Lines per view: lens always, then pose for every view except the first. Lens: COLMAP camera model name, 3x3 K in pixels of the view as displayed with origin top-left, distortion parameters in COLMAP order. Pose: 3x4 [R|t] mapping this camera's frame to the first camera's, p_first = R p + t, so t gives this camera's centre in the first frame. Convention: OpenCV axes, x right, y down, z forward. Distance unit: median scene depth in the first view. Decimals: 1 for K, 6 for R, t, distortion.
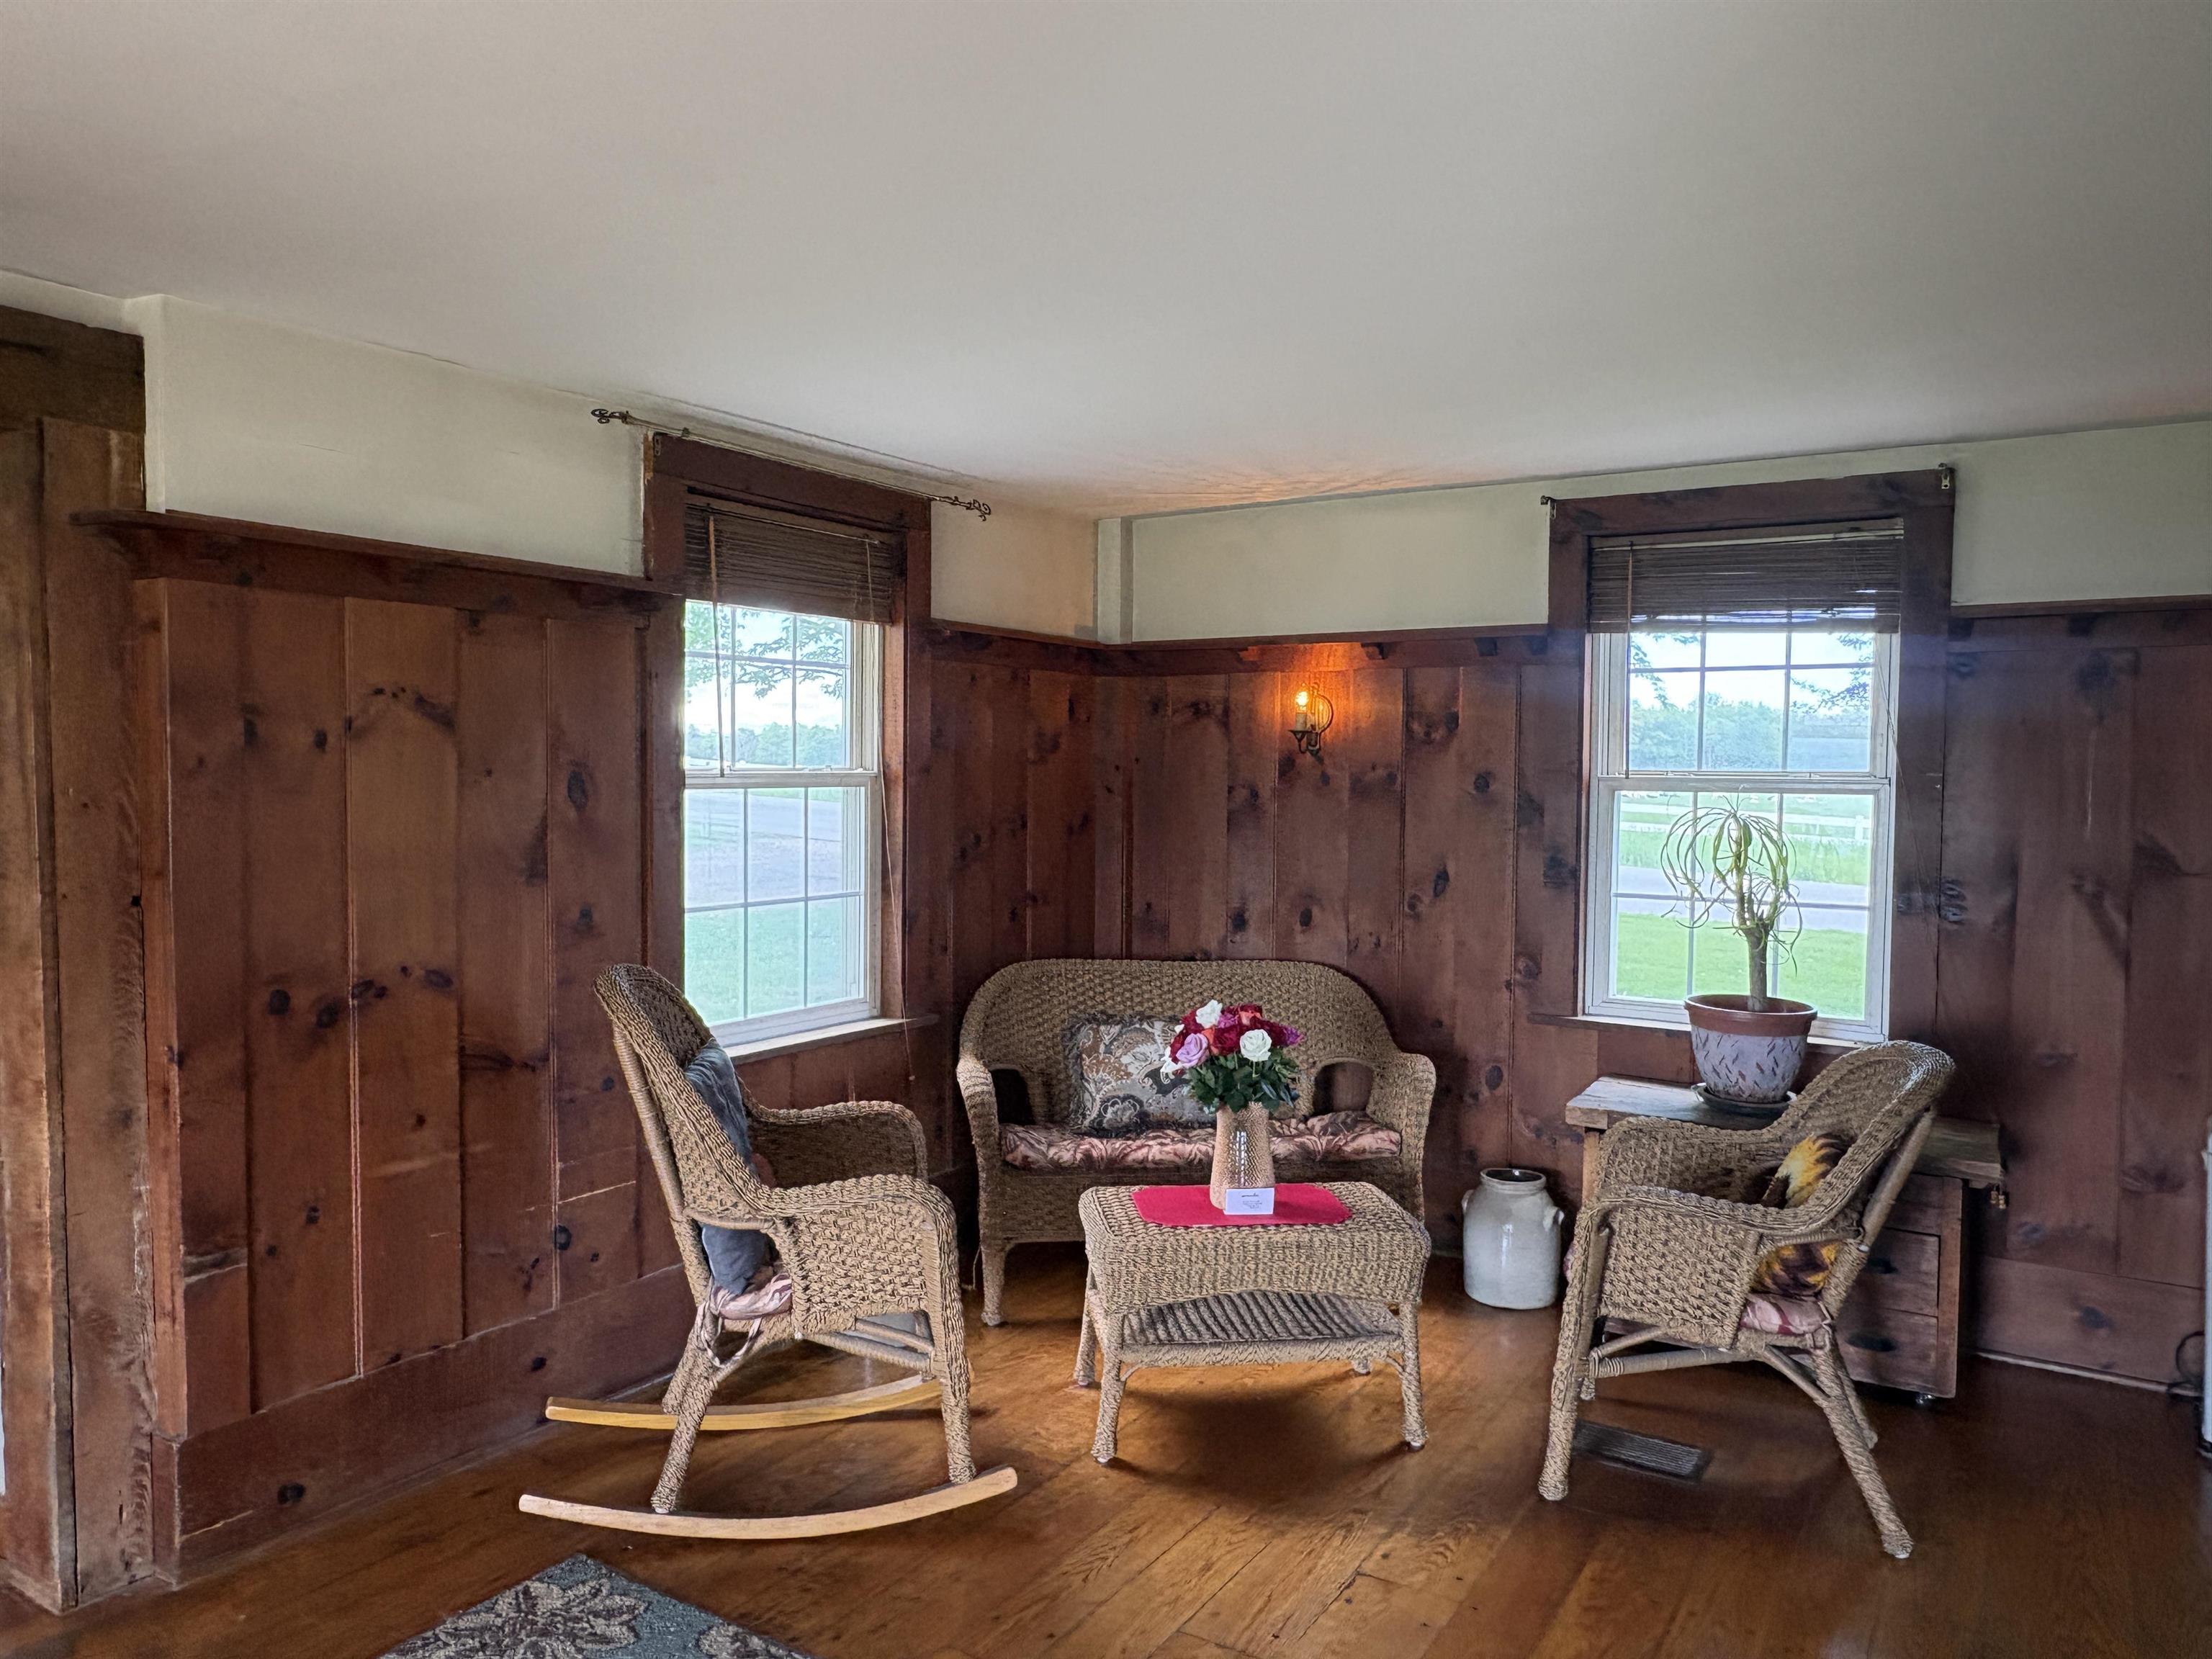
lens RADIAL K [[1456.1, 0, 1101.1], [0, 1456.1, 832.4], [0, 0, 1]] dist [-0.005887, 0.006694]
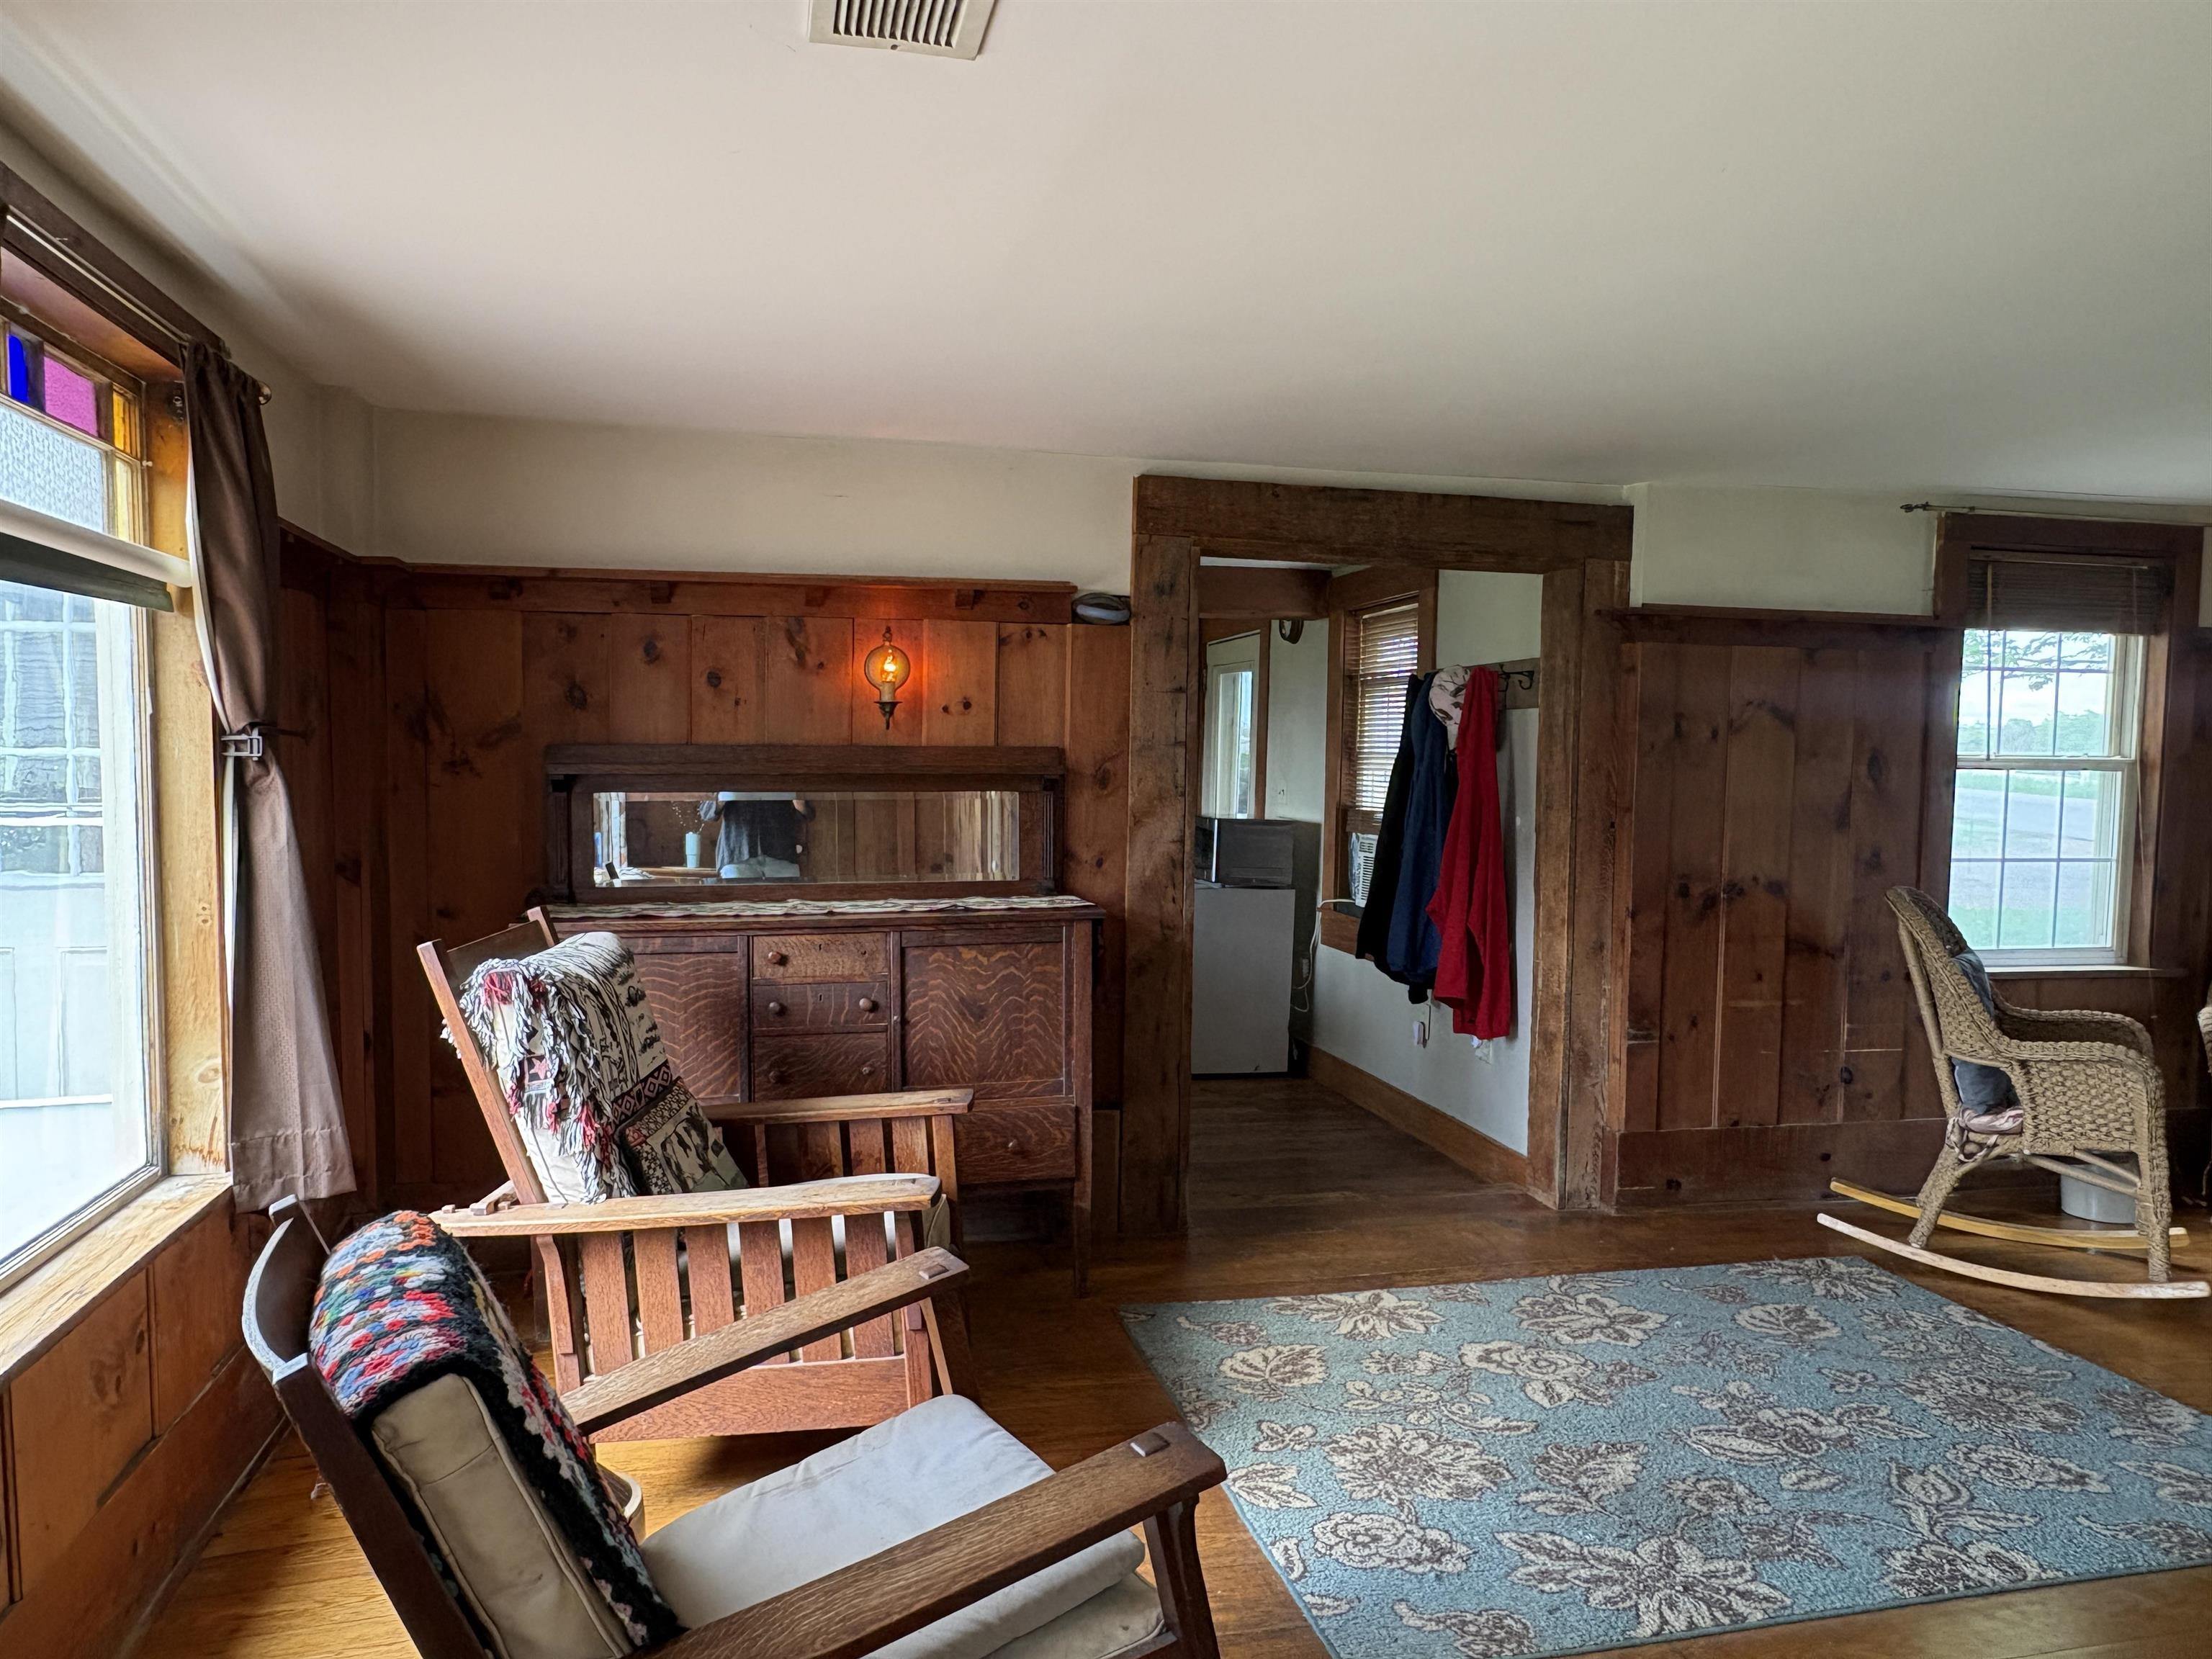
lens RADIAL K [[1490.9, 0, 1095.8], [0, 1490.9, 835.4], [0, 0, 1]] dist [-0.010618, 0.011391]
pose [[0.700961, 0.045941, -0.711718, 0.172230], [-0.042231, 0.998846, 0.022882, 0.041513], [0.711948, 0.014017, 0.702092, -0.664513]]
